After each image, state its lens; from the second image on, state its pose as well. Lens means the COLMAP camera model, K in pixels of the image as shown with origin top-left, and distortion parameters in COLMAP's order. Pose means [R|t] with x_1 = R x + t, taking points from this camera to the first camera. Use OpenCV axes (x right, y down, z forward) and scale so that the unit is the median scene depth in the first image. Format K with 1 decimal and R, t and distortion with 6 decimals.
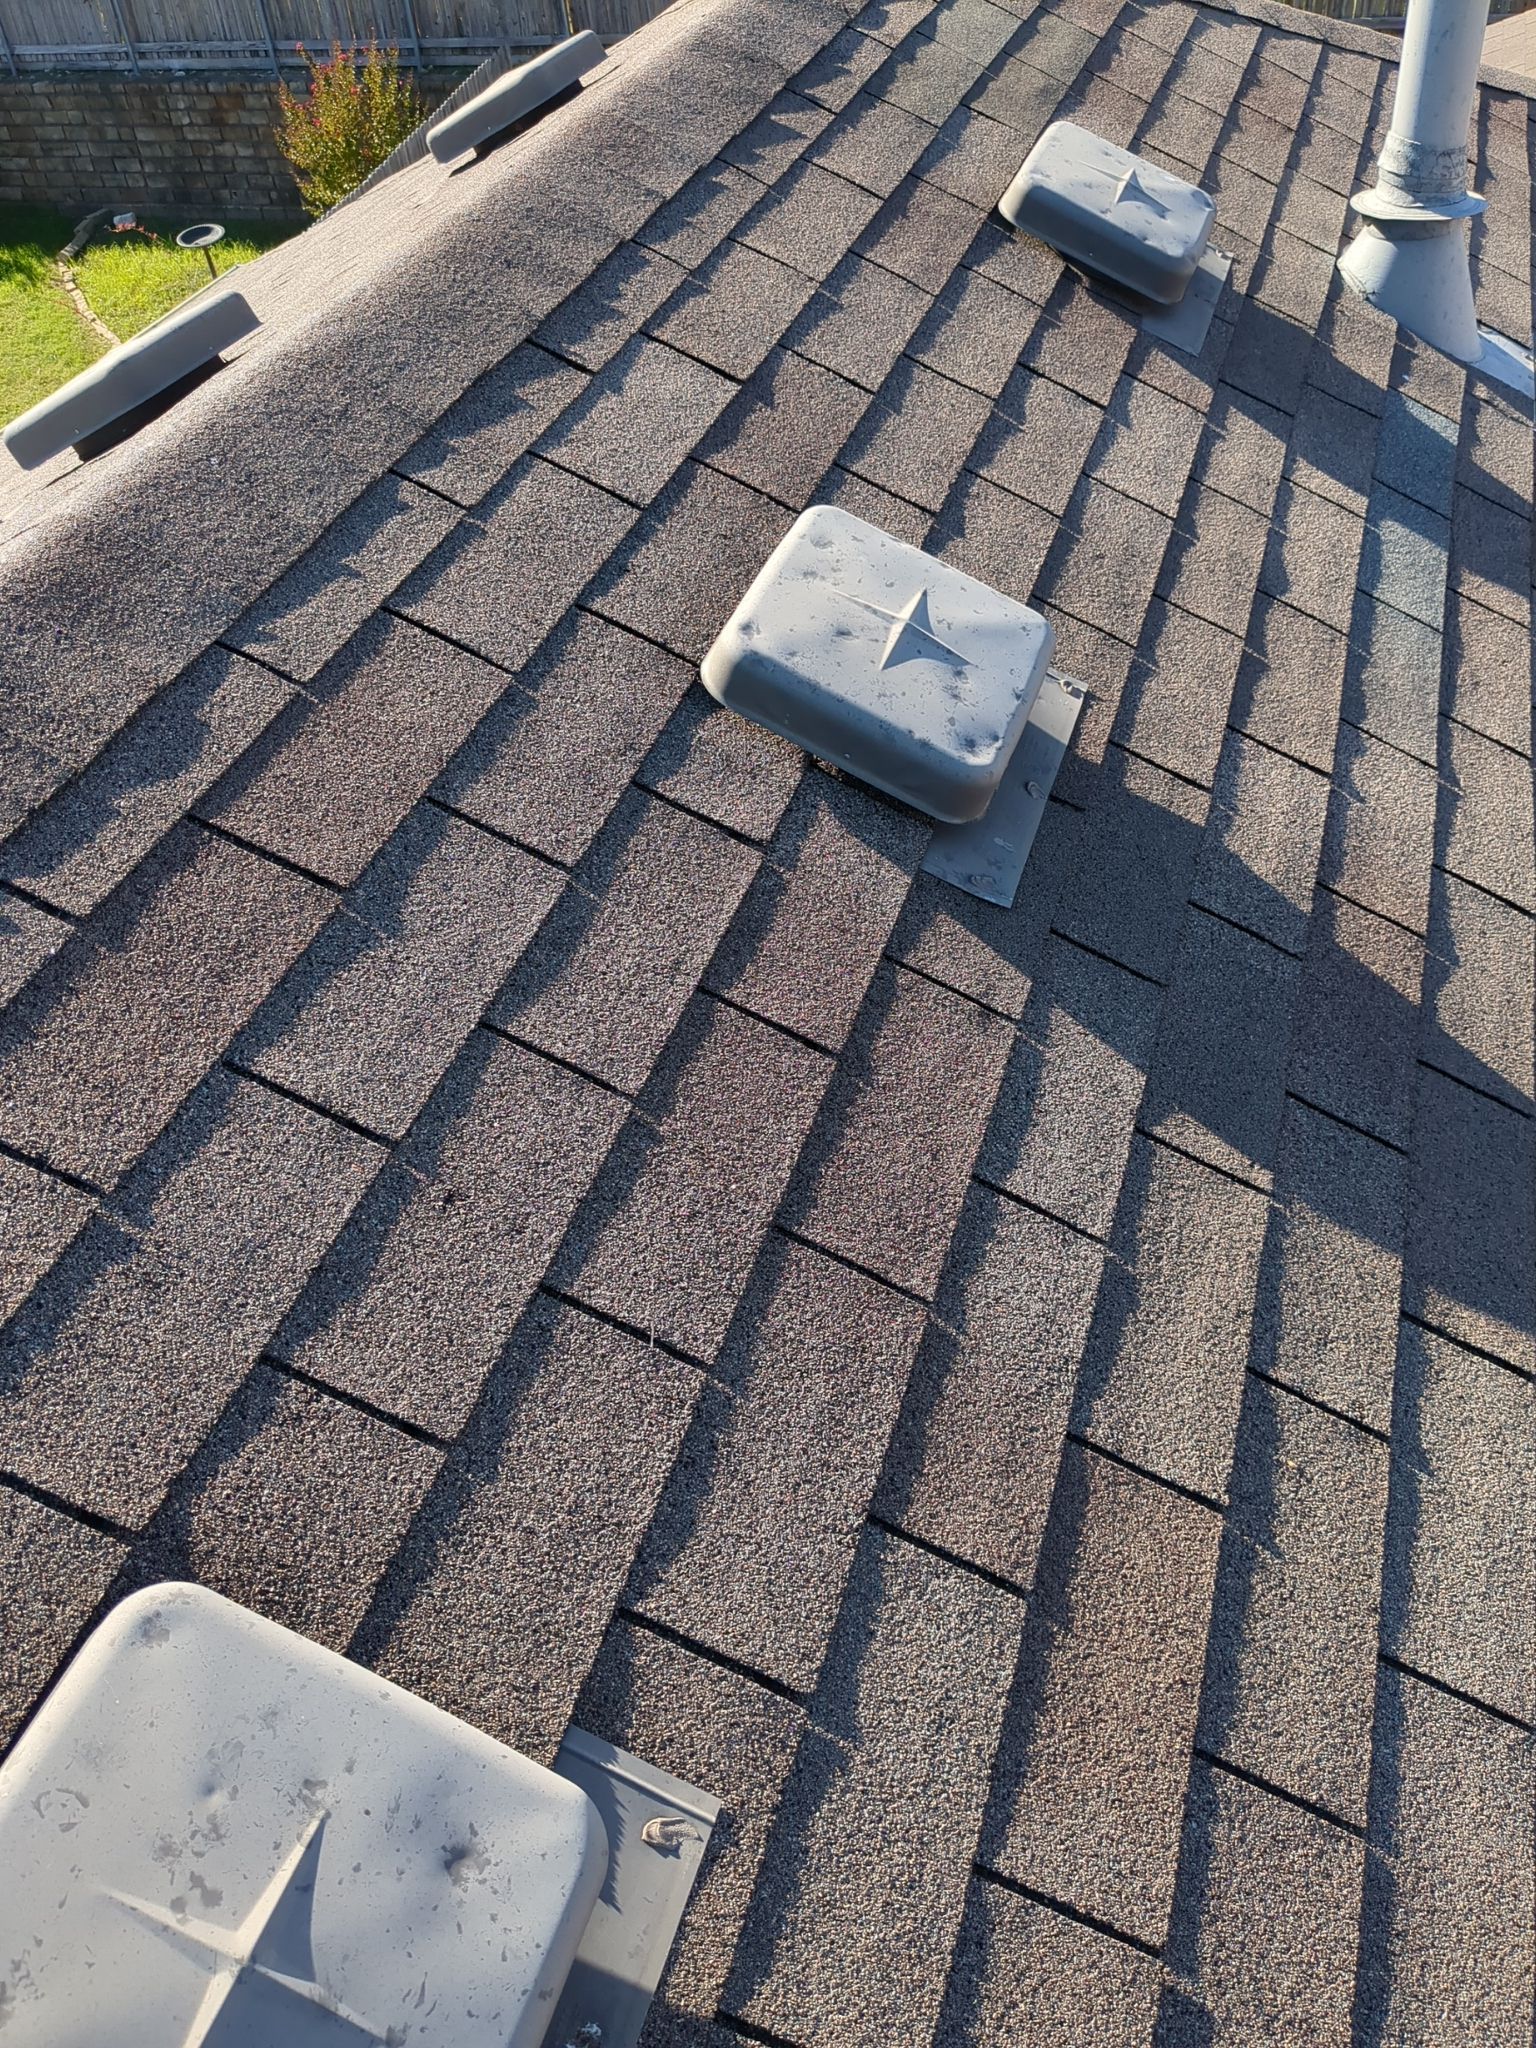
lens RADIAL K [[1619.2, 0, 798.8], [0, 1619.2, 988.8], [0, 0, 1]] dist [0.040887, -0.075514]
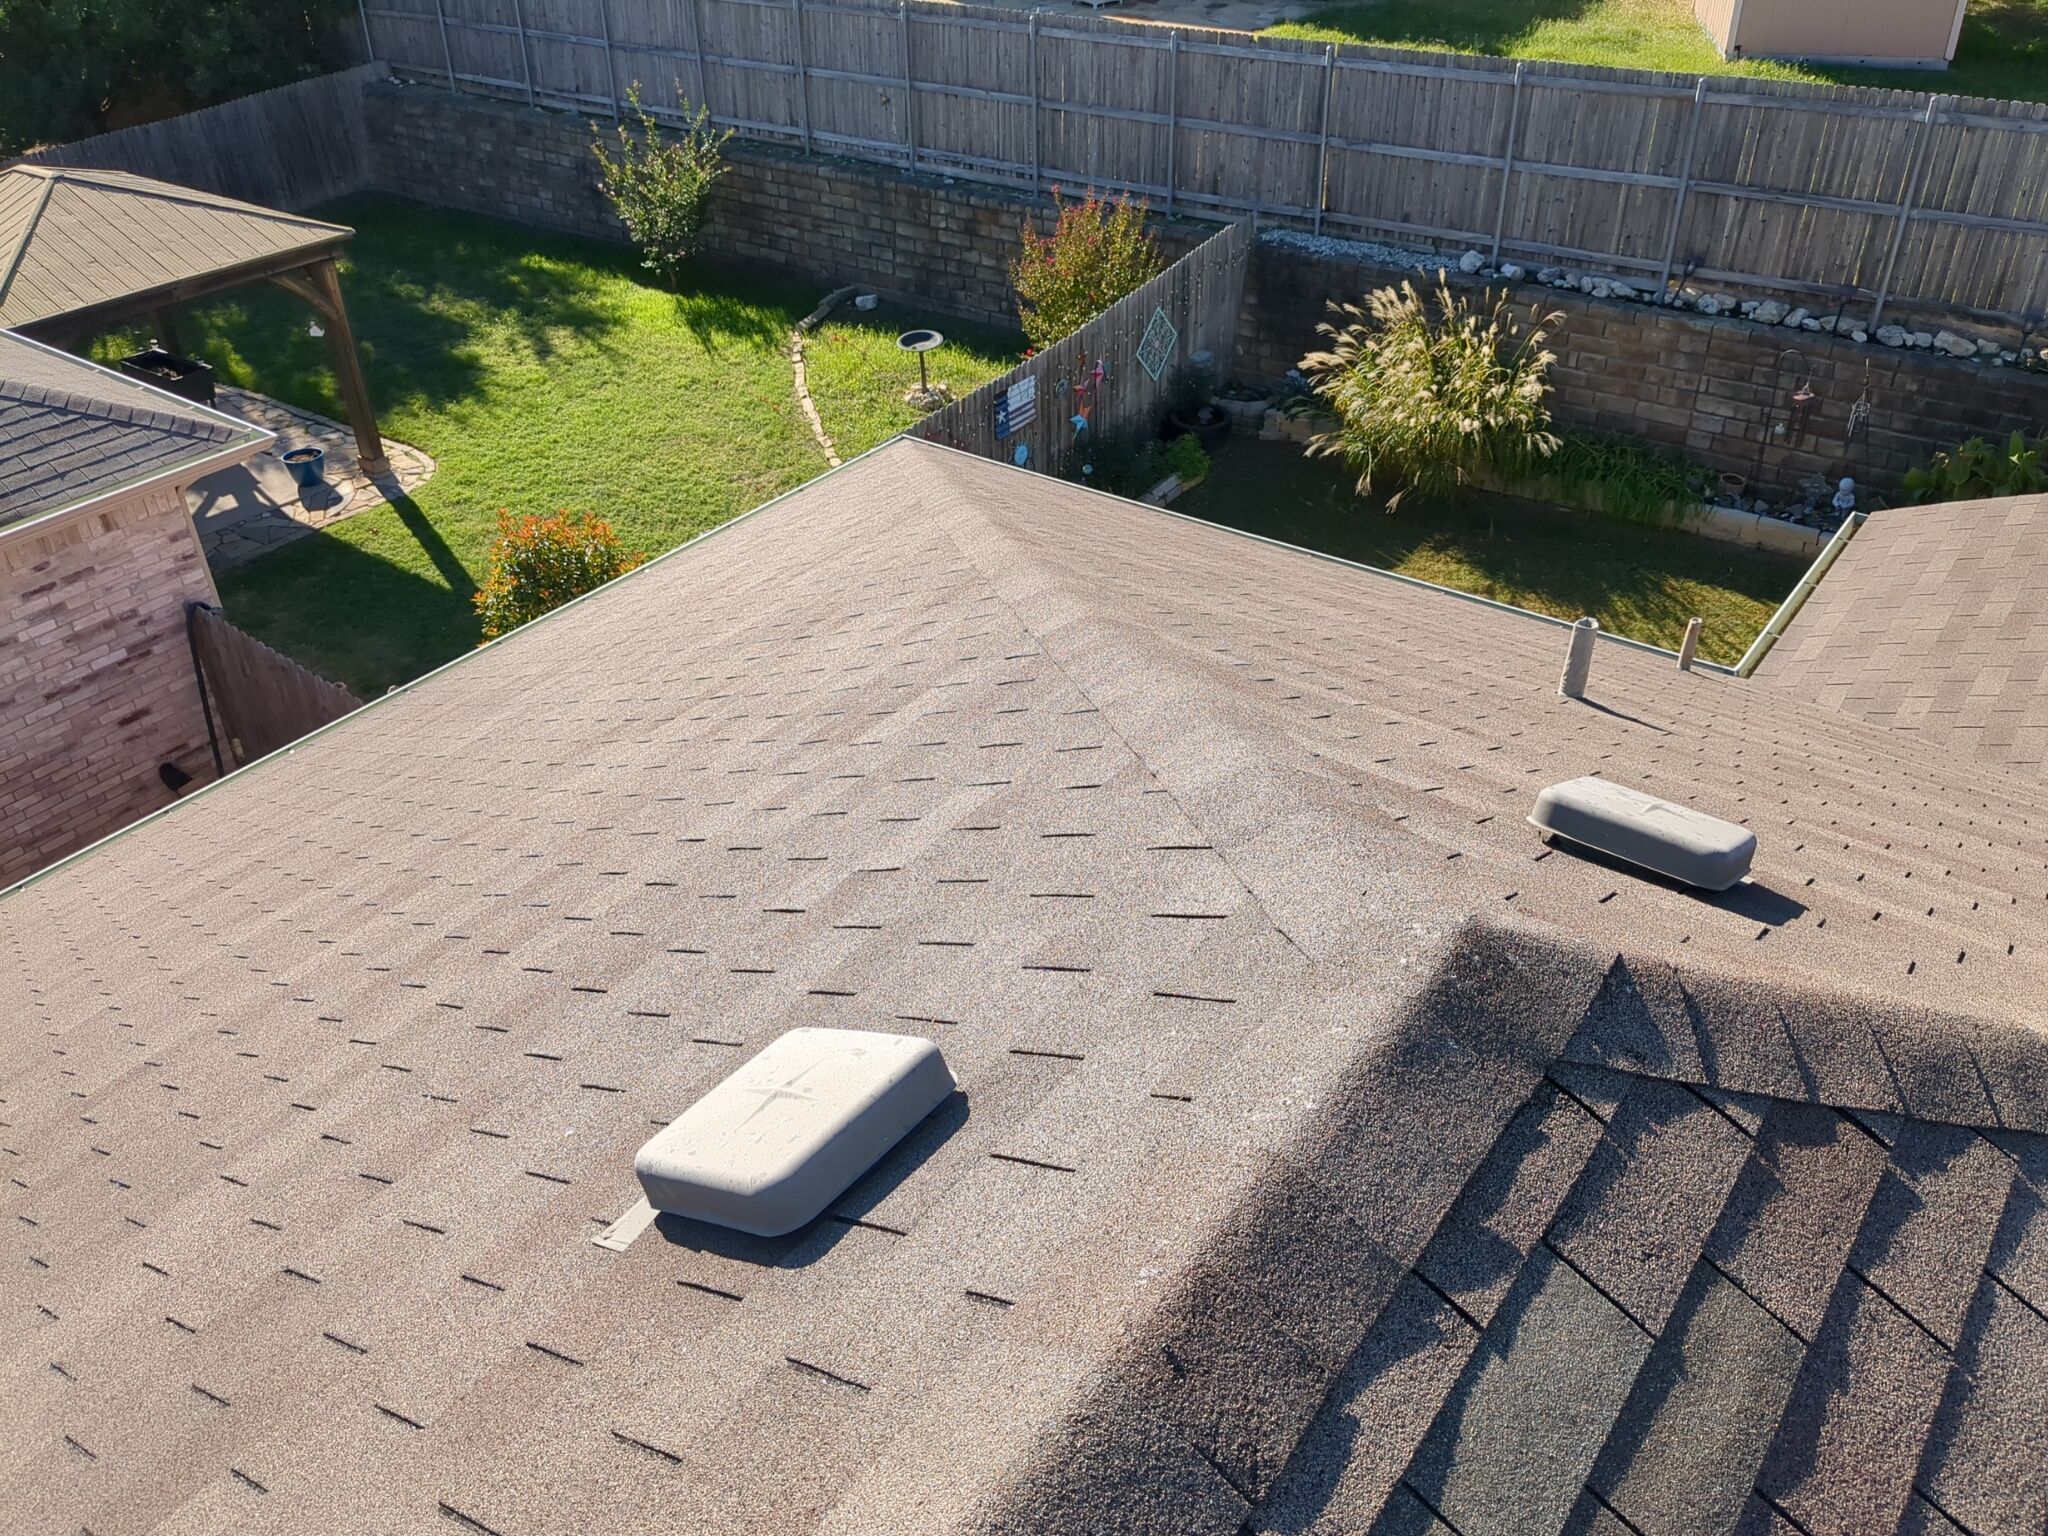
lens RADIAL K [[1619.2, 0, 1031.8], [0, 1619.2, 747.2], [0, 0, 1]] dist [0.040887, -0.075514]
pose [[0.944751, 0.224046, -0.239268, 0.003435], [-0.258159, 0.958376, -0.121941, -0.100862], [0.201988, 0.176973, 0.963266, 0.063444]]
